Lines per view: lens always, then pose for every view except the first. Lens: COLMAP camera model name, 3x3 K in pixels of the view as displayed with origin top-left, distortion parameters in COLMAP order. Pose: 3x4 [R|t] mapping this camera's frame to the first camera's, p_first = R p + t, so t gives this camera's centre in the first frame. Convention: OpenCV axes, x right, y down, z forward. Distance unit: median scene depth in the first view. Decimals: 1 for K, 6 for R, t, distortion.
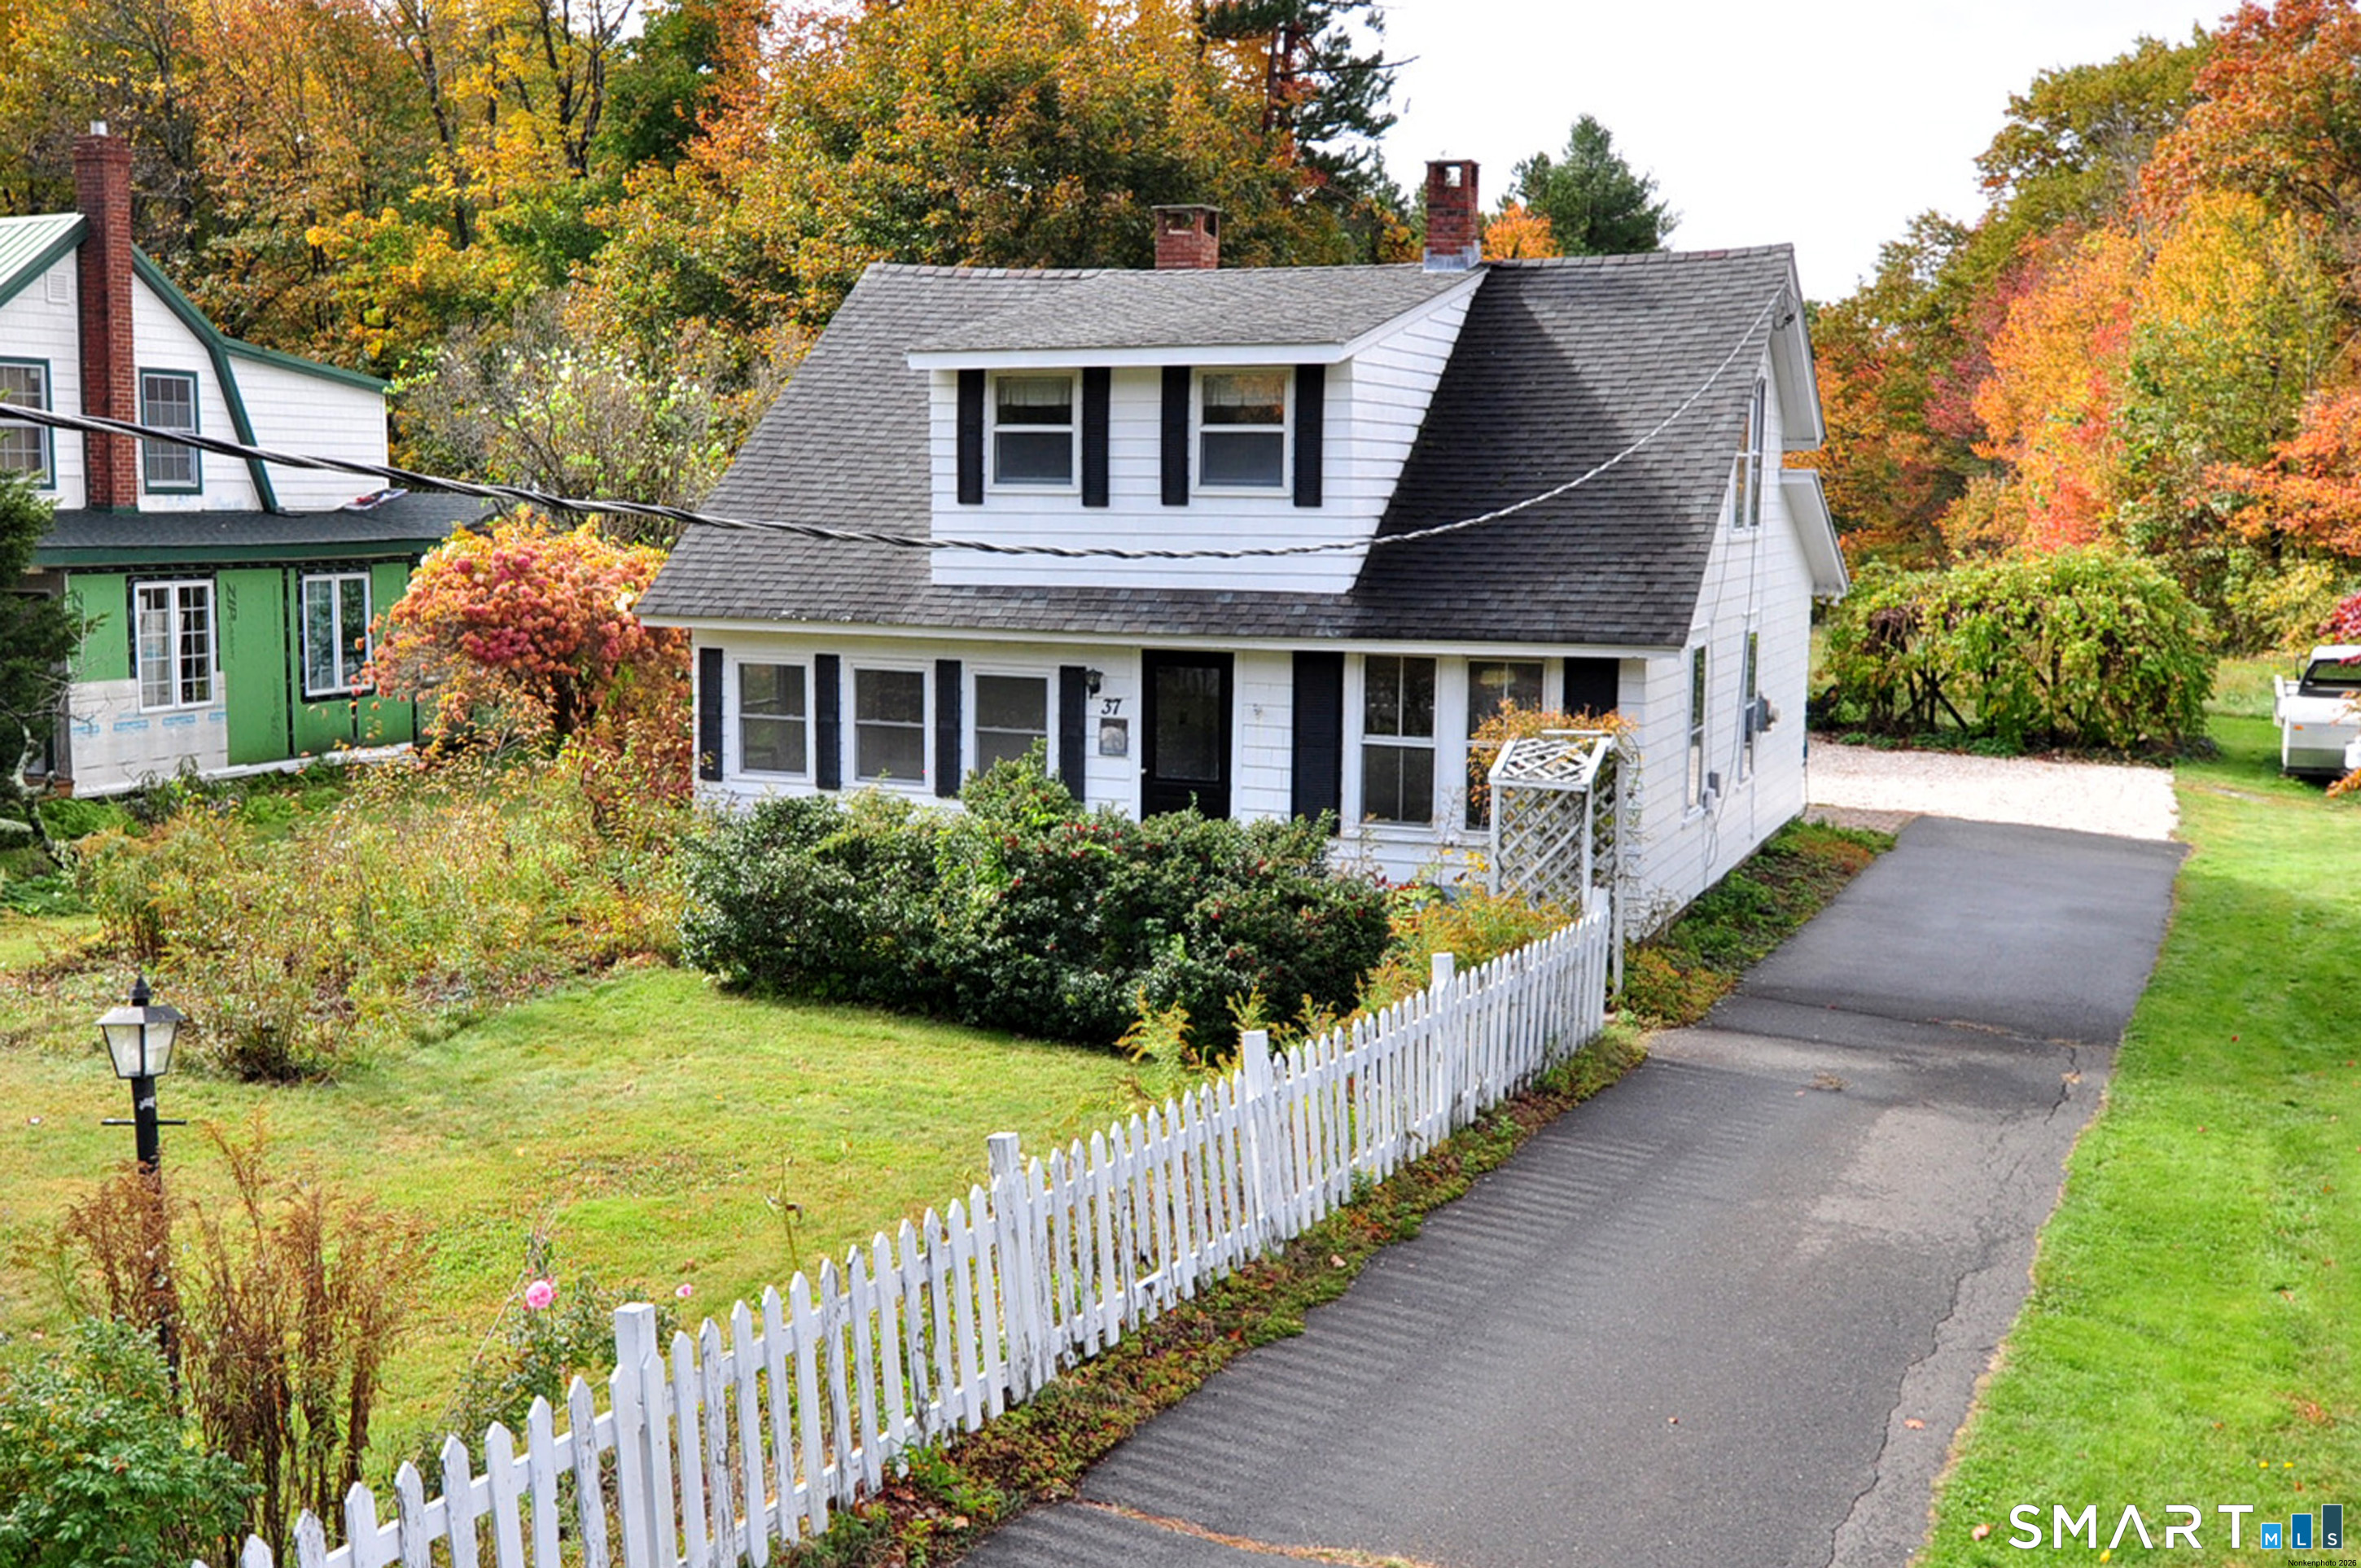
lens RADIAL K [[2478.8, 0, 1119.8], [0, 2478.8, 740.7], [0, 0, 1]] dist [0.016420, 0.000000]
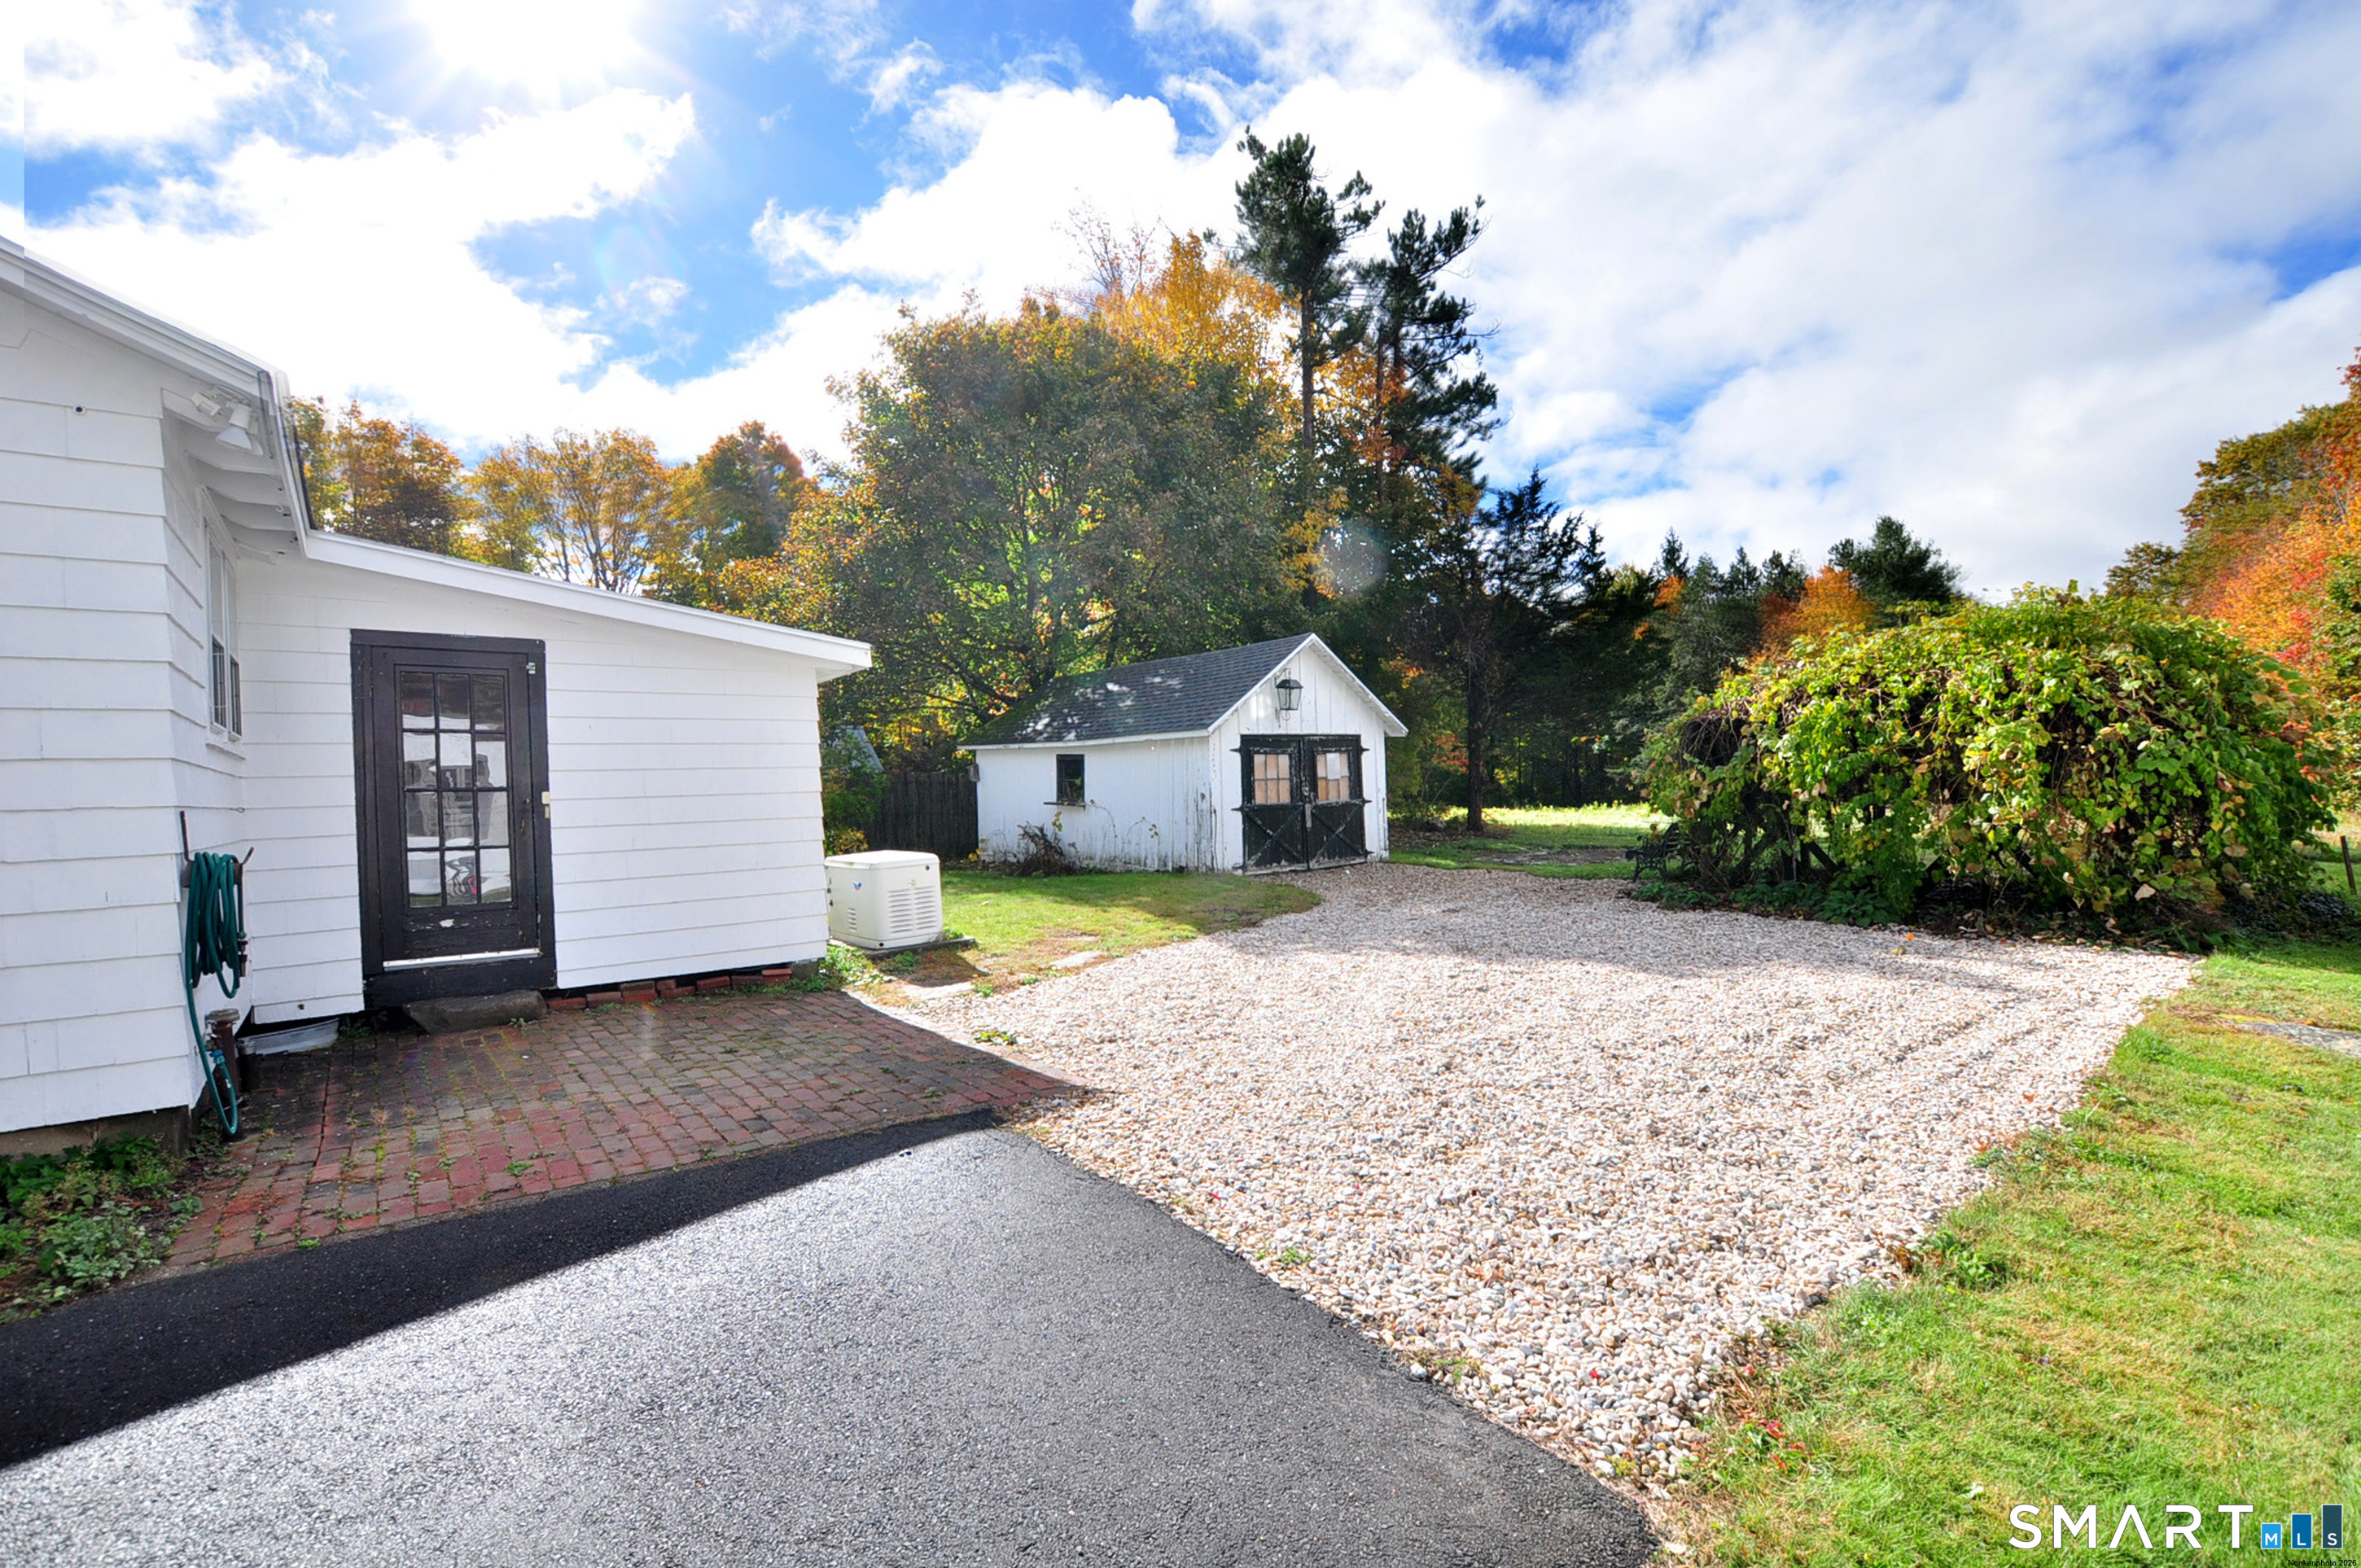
lens RADIAL K [[1035.7, 0, 1181.9], [0, 1035.7, 775.5], [0, 0, 1]] dist [-0.035992, 0.005507]
pose [[0.882485, -0.044890, -0.468194, 0.573593], [-0.004099, 0.994663, -0.103094, -0.006117], [0.470323, 0.092898, 0.877591, 1.232667]]
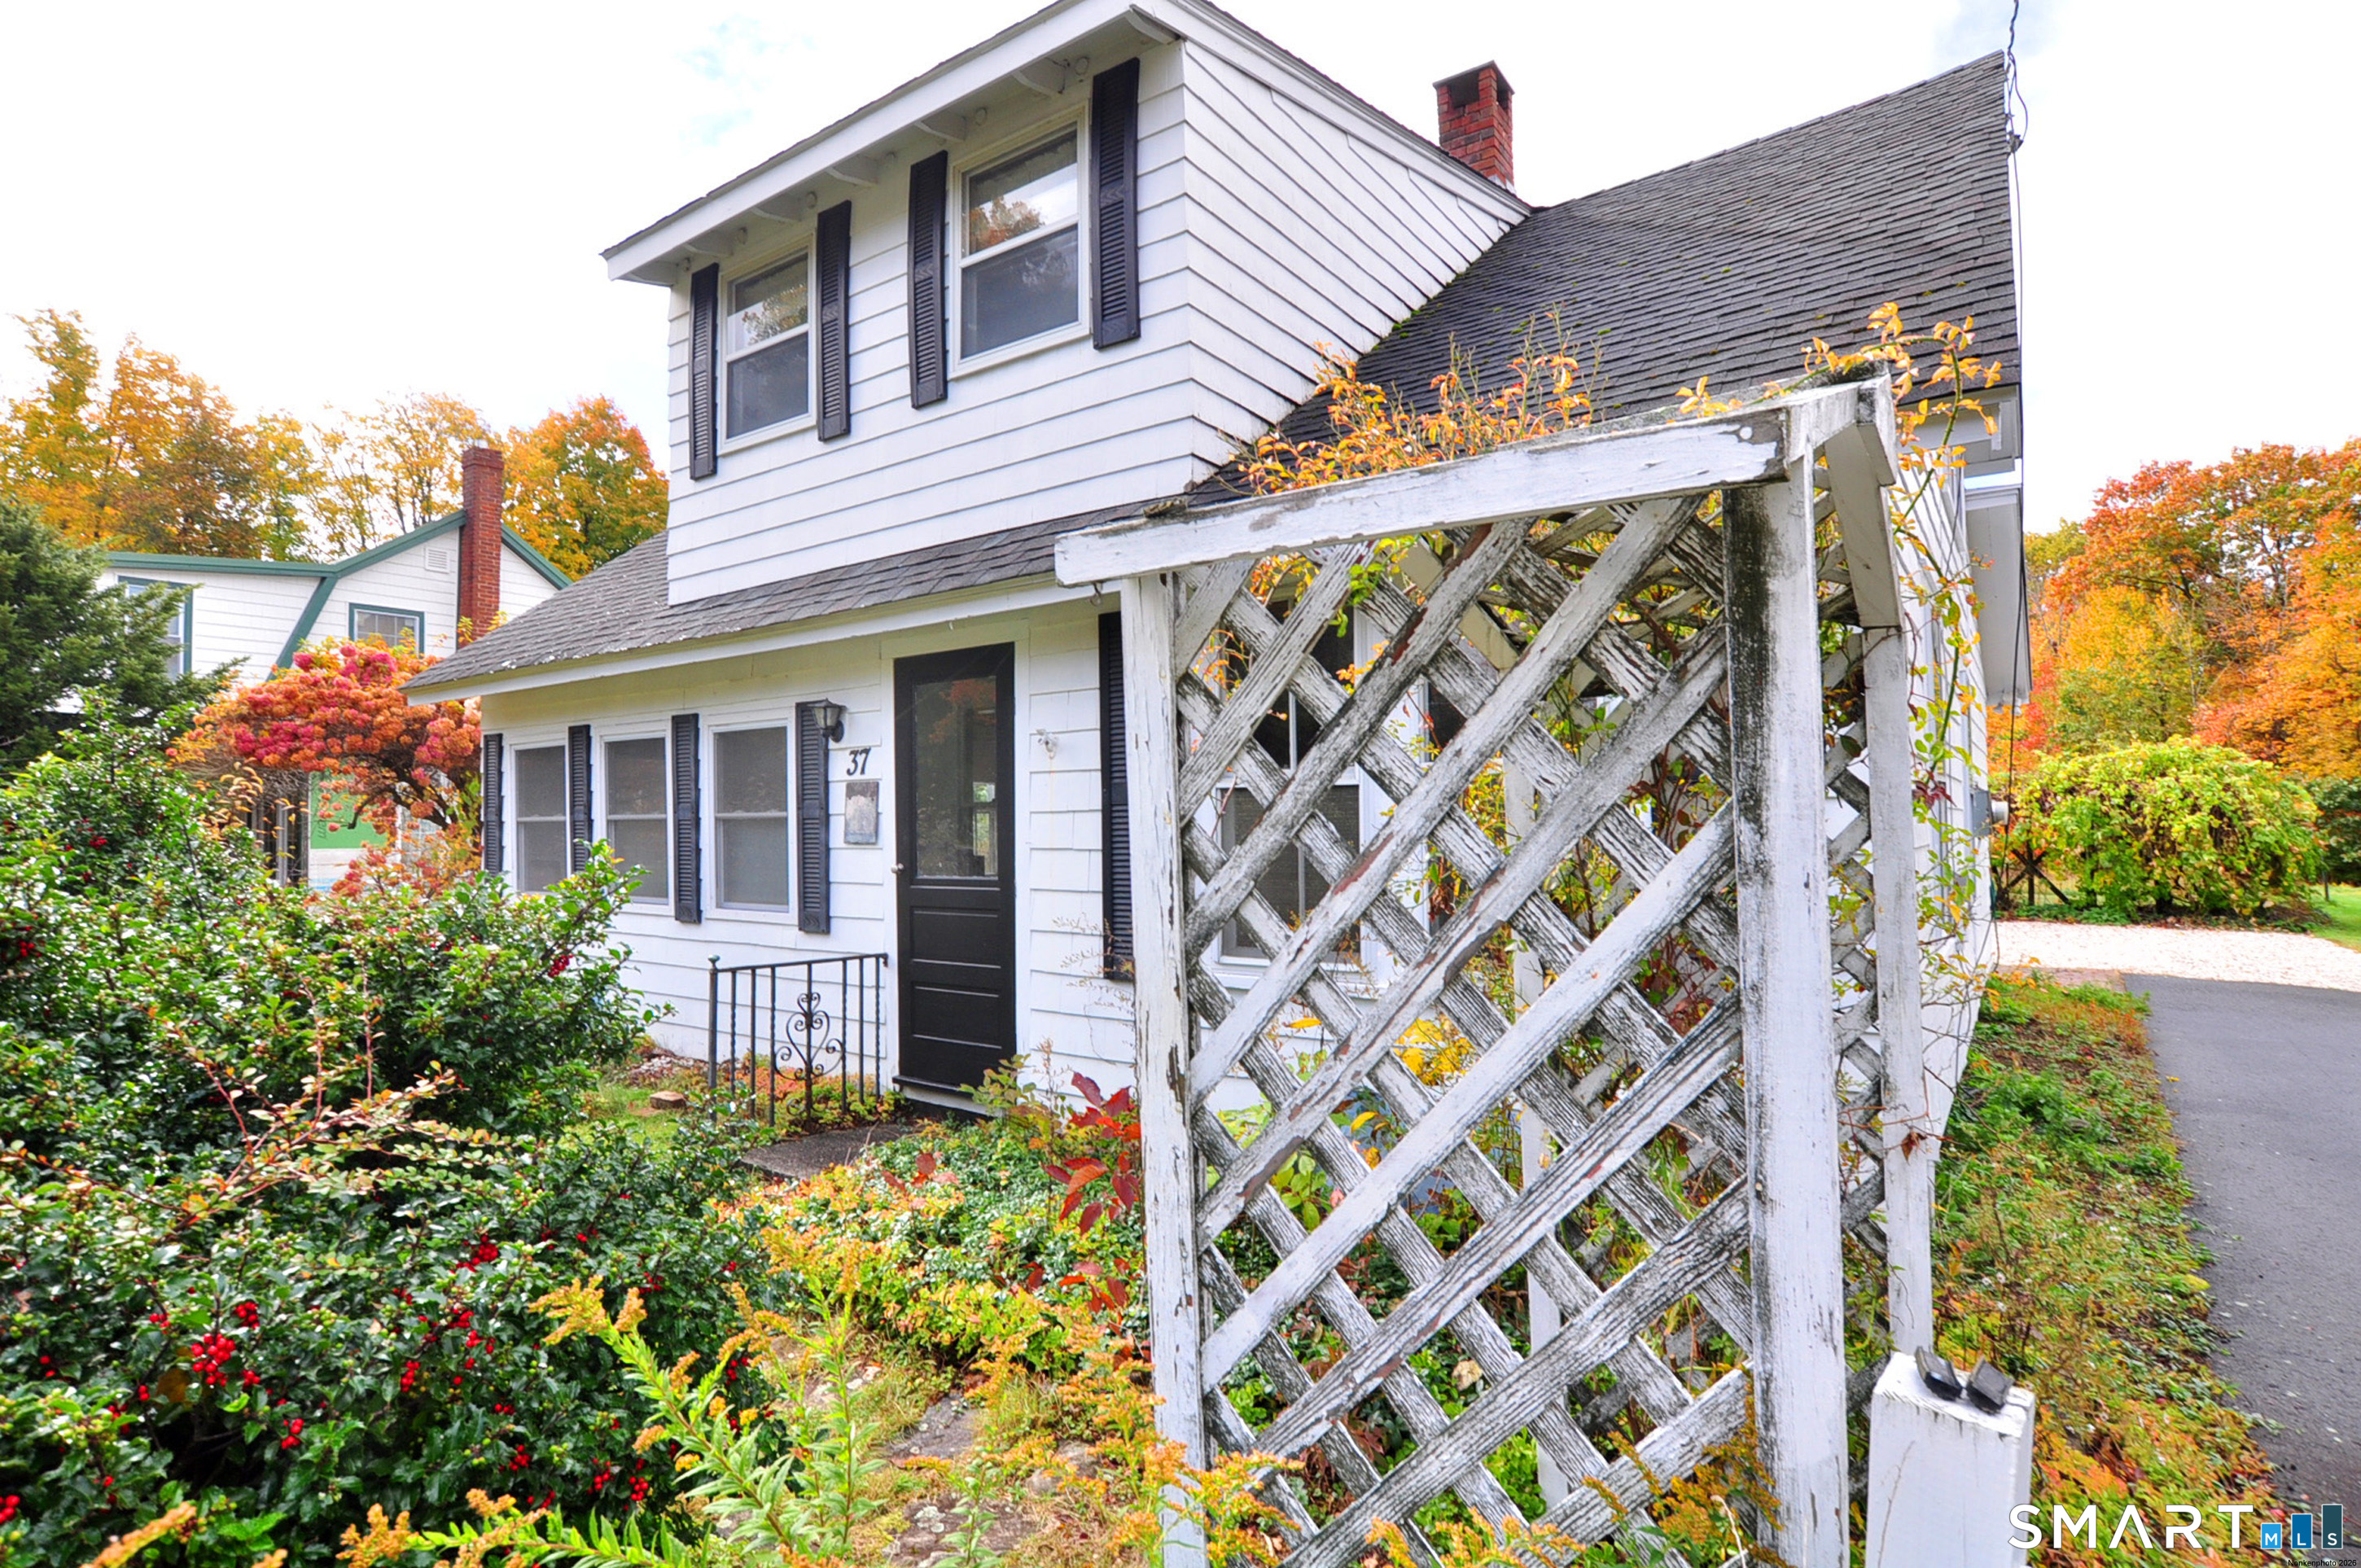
lens RADIAL K [[1192.0, 0, 1181.6], [0, 1192.0, 784.2], [0, 0, 1]] dist [-0.026056, -0.000661]
pose [[0.974277, -0.029071, -0.223469, 0.133077], [-0.002290, 0.990316, -0.138814, 0.030513], [0.225341, 0.135755, 0.964776, 0.722313]]
